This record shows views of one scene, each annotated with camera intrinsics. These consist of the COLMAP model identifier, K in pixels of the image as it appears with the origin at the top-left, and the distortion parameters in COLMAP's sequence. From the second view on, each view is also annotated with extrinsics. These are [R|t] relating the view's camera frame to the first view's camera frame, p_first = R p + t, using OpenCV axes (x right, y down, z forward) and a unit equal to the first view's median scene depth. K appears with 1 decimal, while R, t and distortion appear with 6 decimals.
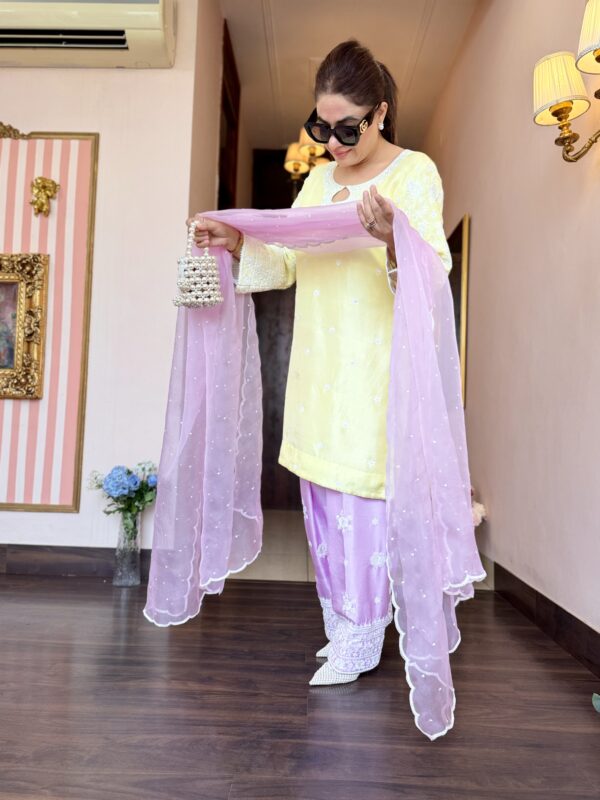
lens RADIAL K [[648.8, 0, 299.0], [0, 648.8, 401.3], [0, 0, 1]] dist [0.060679, -0.096777]
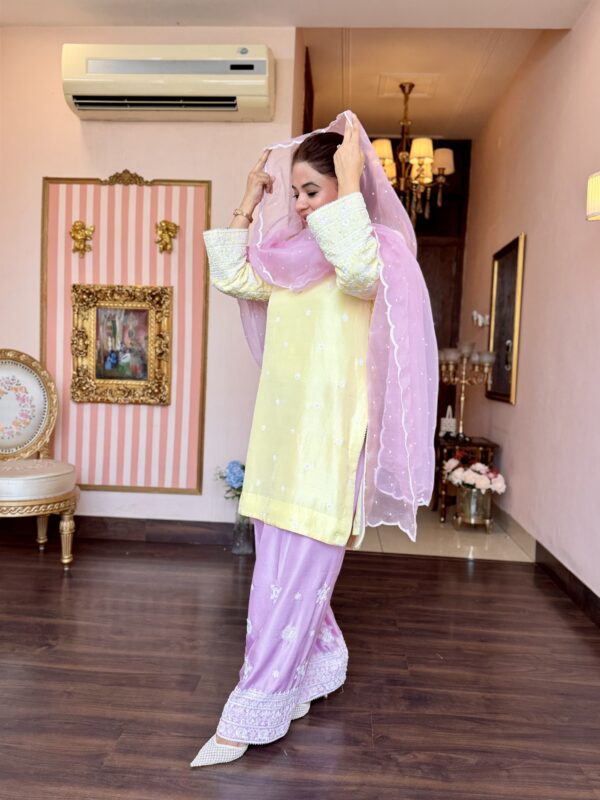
lens RADIAL K [[648.8, 0, 303.4], [0, 648.8, 402.6], [0, 0, 1]] dist [0.060679, -0.096777]
pose [[0.998982, 0.007402, -0.044491, -0.087335], [-0.002268, 0.993437, 0.114355, -0.152766], [0.045046, -0.114138, 0.992443, -0.217232]]
